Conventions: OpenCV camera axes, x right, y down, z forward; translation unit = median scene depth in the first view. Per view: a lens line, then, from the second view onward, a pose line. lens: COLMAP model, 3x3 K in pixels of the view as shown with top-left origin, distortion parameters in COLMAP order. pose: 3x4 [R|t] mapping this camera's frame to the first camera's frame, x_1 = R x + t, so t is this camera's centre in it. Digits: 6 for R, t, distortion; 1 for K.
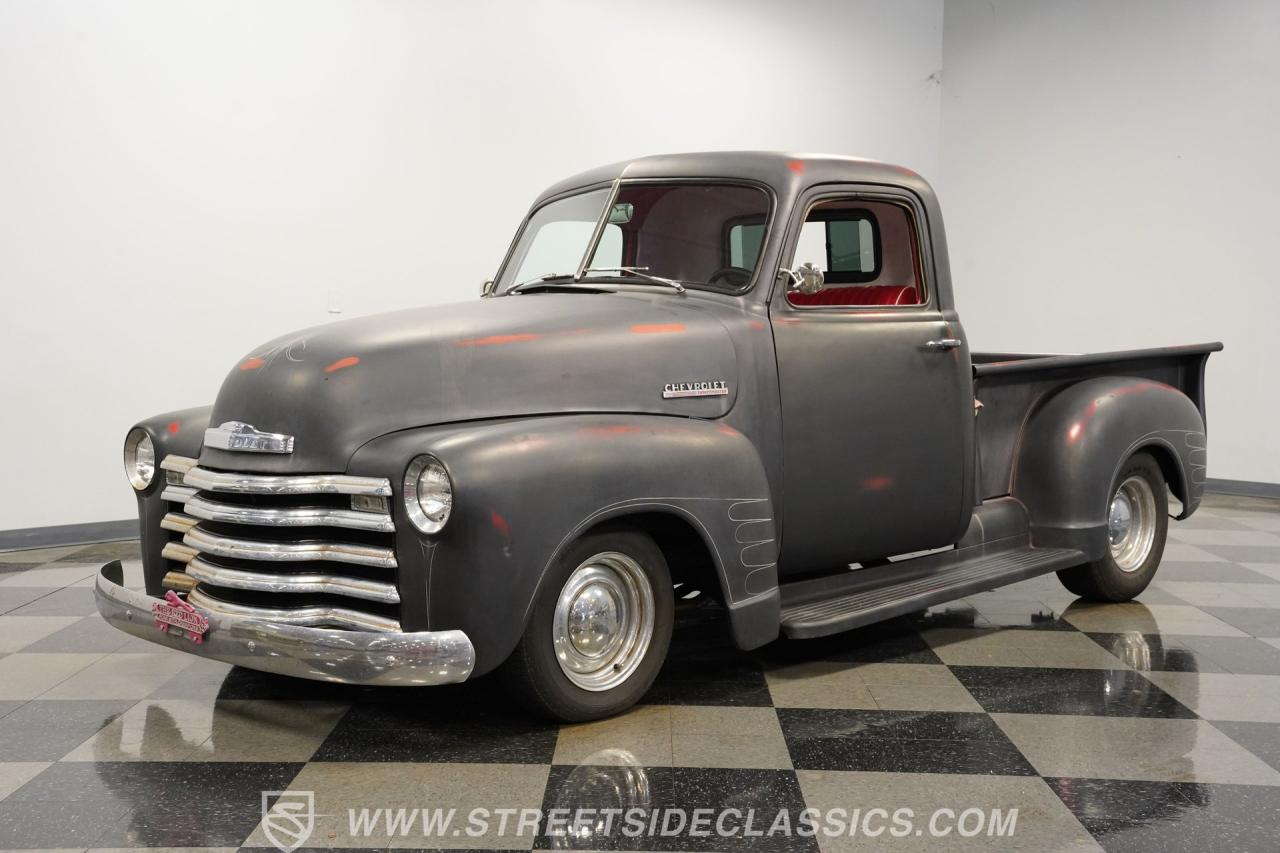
lens RADIAL K [[1506.6, 0, 634.9], [0, 1506.6, 426.0], [0, 0, 1]] dist [0.145412, 0.035726]
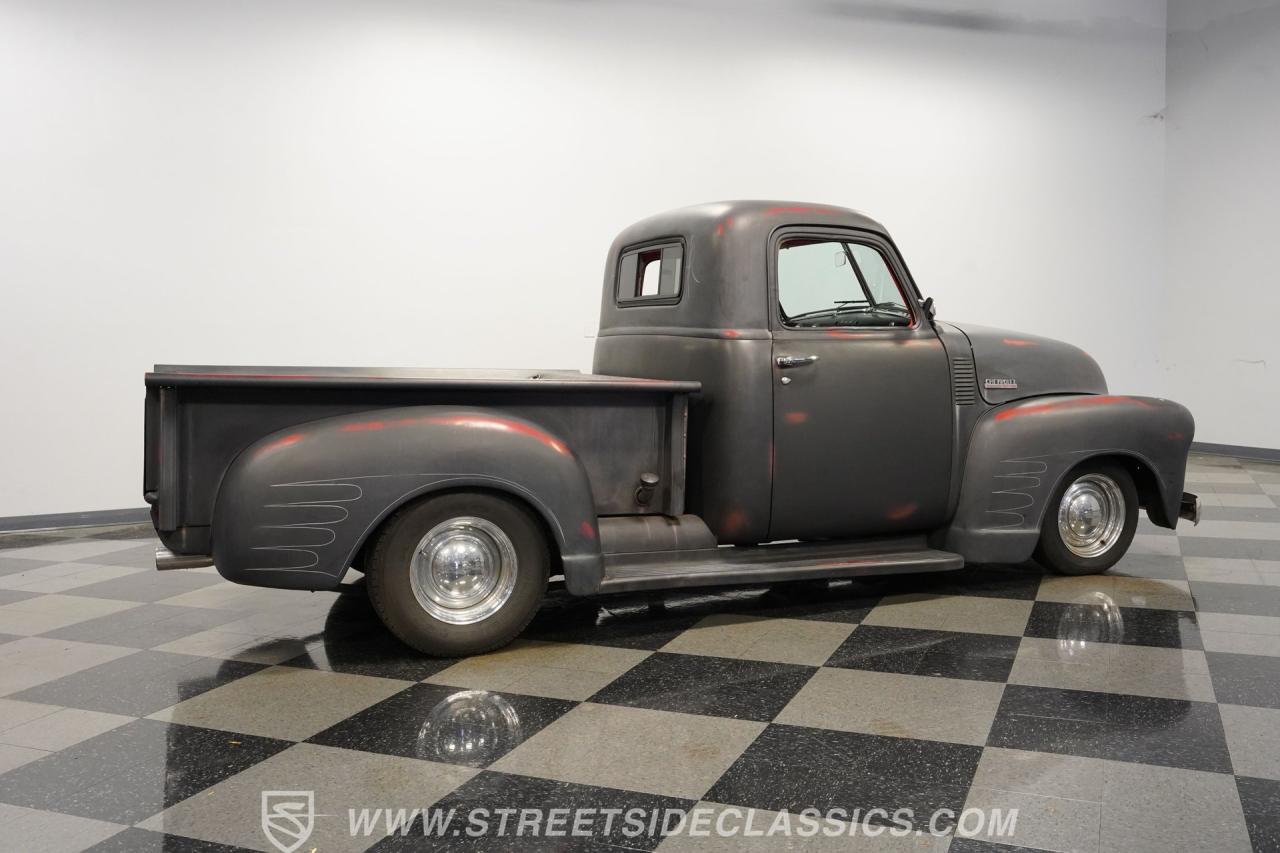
lens RADIAL K [[1146.8, 0, 629.2], [0, 1146.8, 422.6], [0, 0, 1]] dist [-0.058080, 0.100087]
pose [[0.922801, -0.006588, -0.385220, 0.416754], [0.009771, 0.999932, 0.006307, -0.008018], [0.385153, -0.009584, 0.922803, 0.121473]]
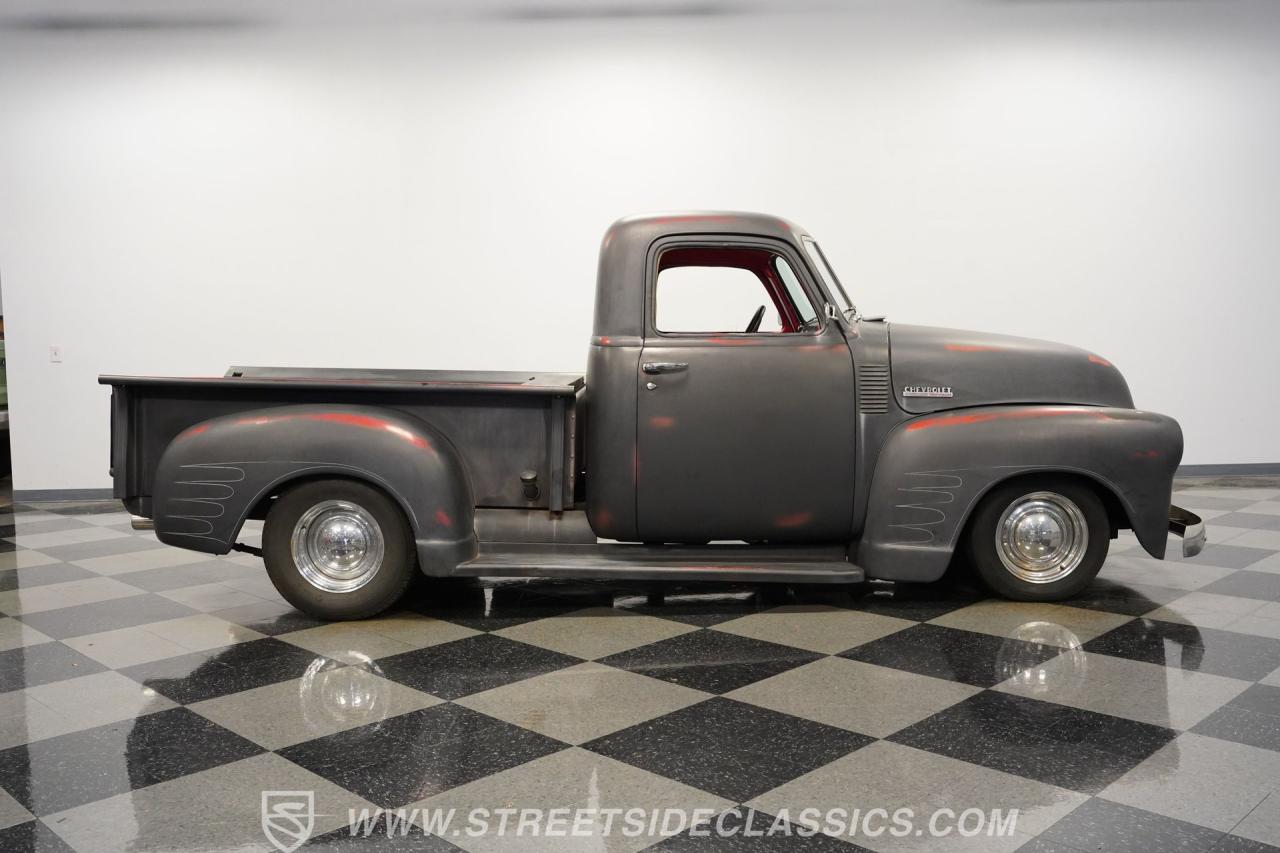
lens RADIAL K [[1146.8, 0, 629.2], [0, 1146.8, 422.6], [0, 0, 1]] dist [-0.058080, 0.100087]
pose [[0.710984, 0.017393, -0.702994, 0.865781], [-0.012885, 0.999848, 0.011706, -0.015938], [0.703091, 0.000735, 0.711100, 0.343961]]
